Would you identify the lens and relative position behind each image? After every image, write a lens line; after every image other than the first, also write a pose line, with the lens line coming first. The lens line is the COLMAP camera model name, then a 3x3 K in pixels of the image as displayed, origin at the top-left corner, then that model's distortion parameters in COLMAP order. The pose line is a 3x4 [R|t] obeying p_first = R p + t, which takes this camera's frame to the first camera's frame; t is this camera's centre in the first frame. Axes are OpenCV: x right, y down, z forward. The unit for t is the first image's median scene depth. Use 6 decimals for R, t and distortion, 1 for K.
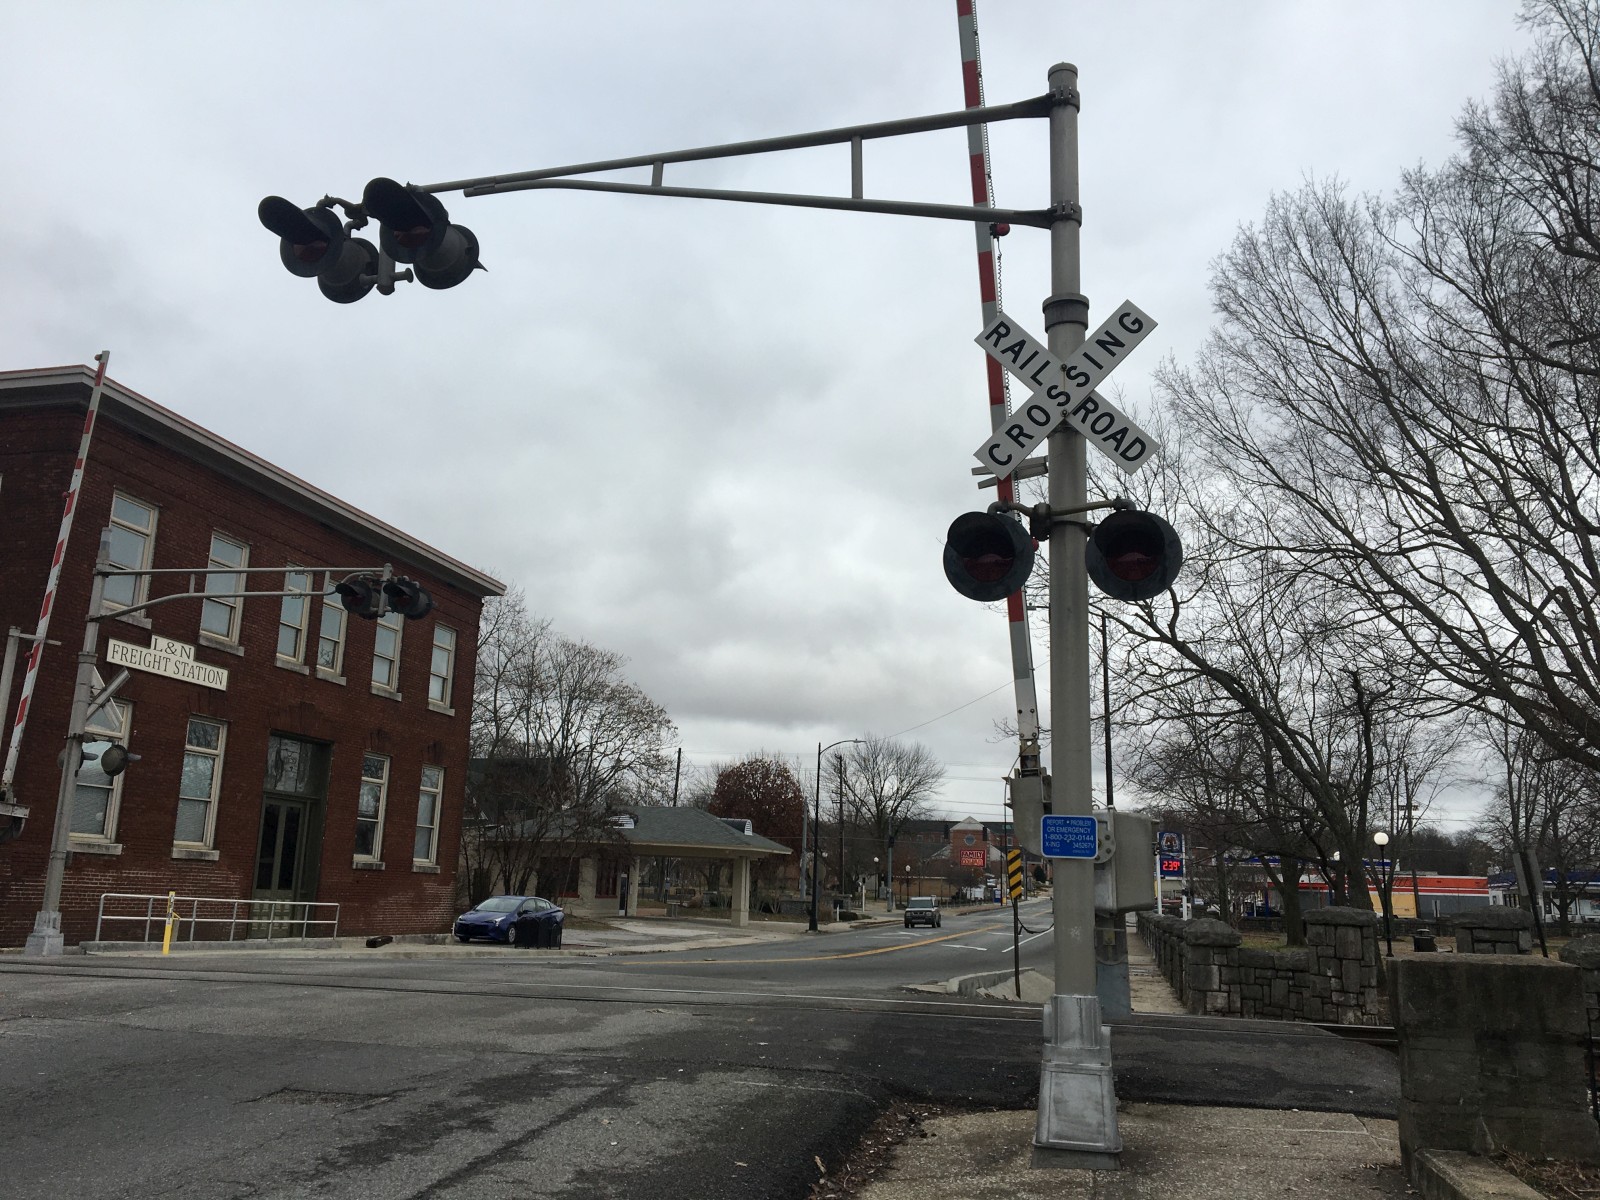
lens RADIAL K [[1353.5, 0, 764.7], [0, 1353.5, 590.1], [0, 0, 1]] dist [0.092285, -0.235914]
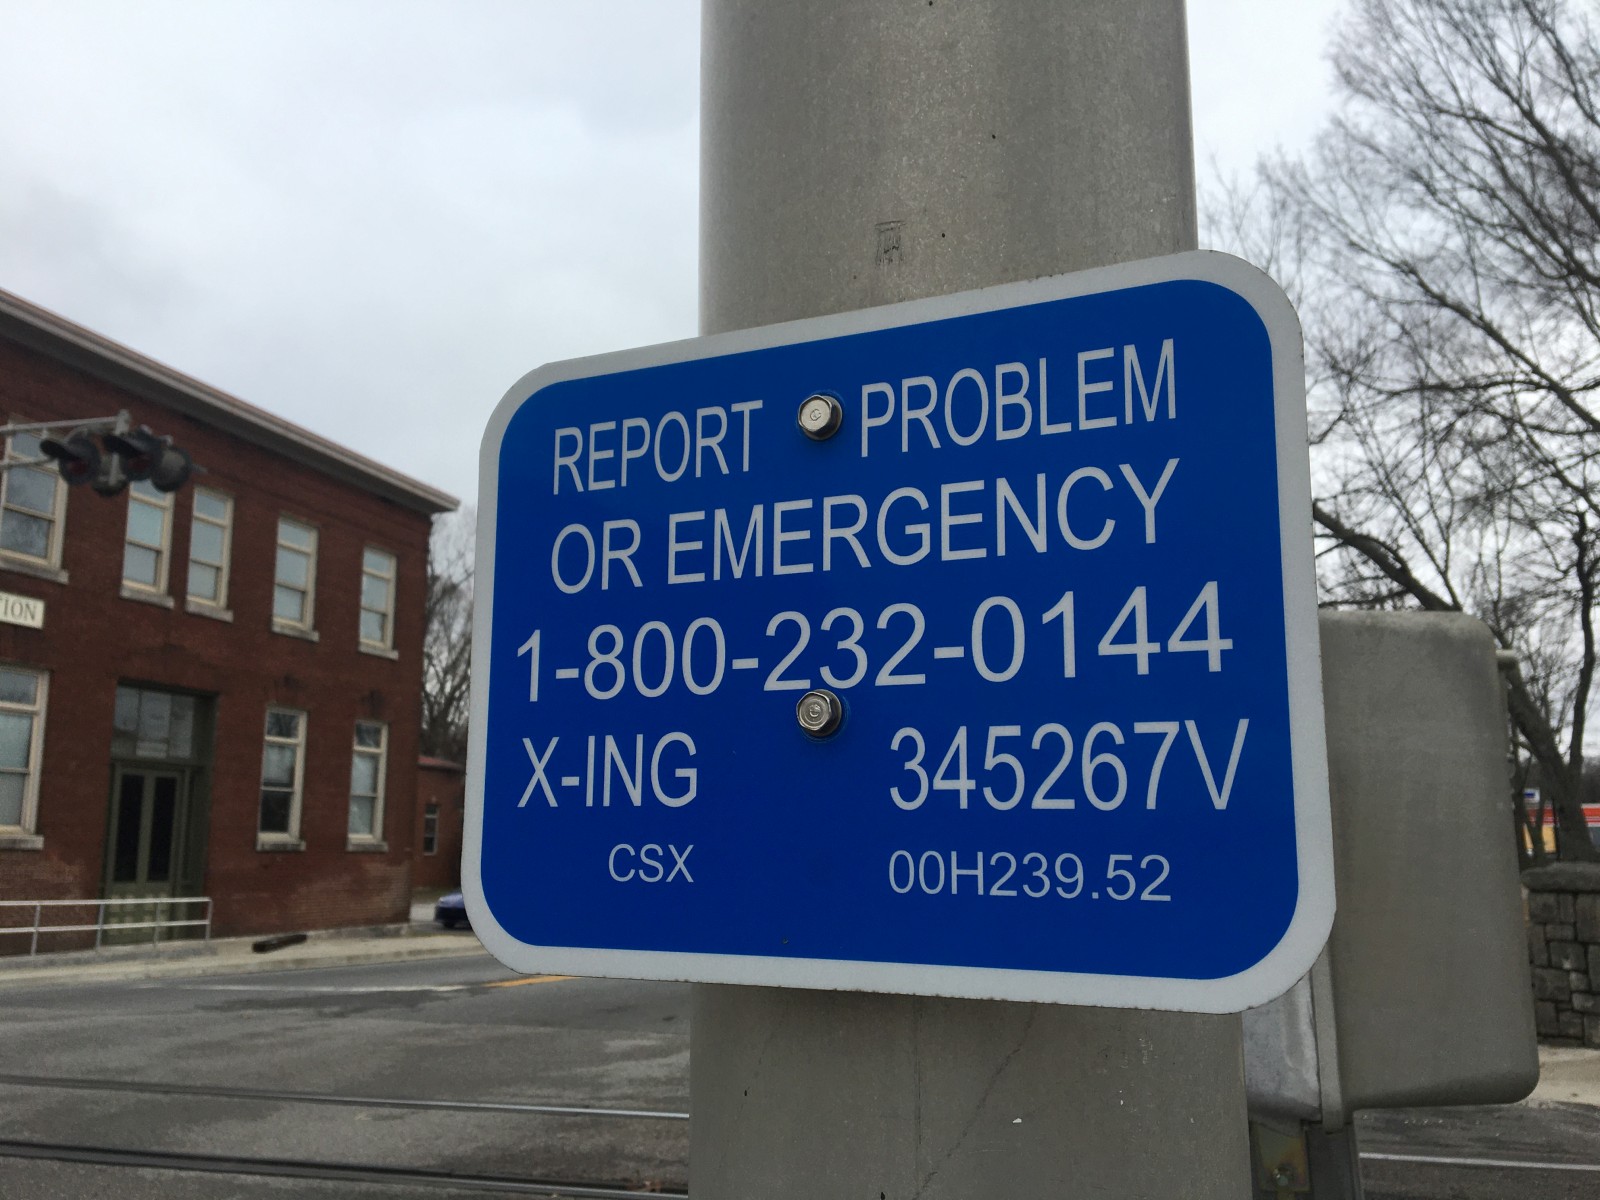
lens RADIAL K [[1347.5, 0, 800.0], [0, 1347.5, 600.0], [0, 0, 1]] dist [-0.002203, 0.005982]
pose [[0.998017, -0.044298, -0.044730, 0.058187], [0.045934, 0.998287, 0.036240, 0.045804], [0.043048, -0.038223, 0.998342, 0.242867]]
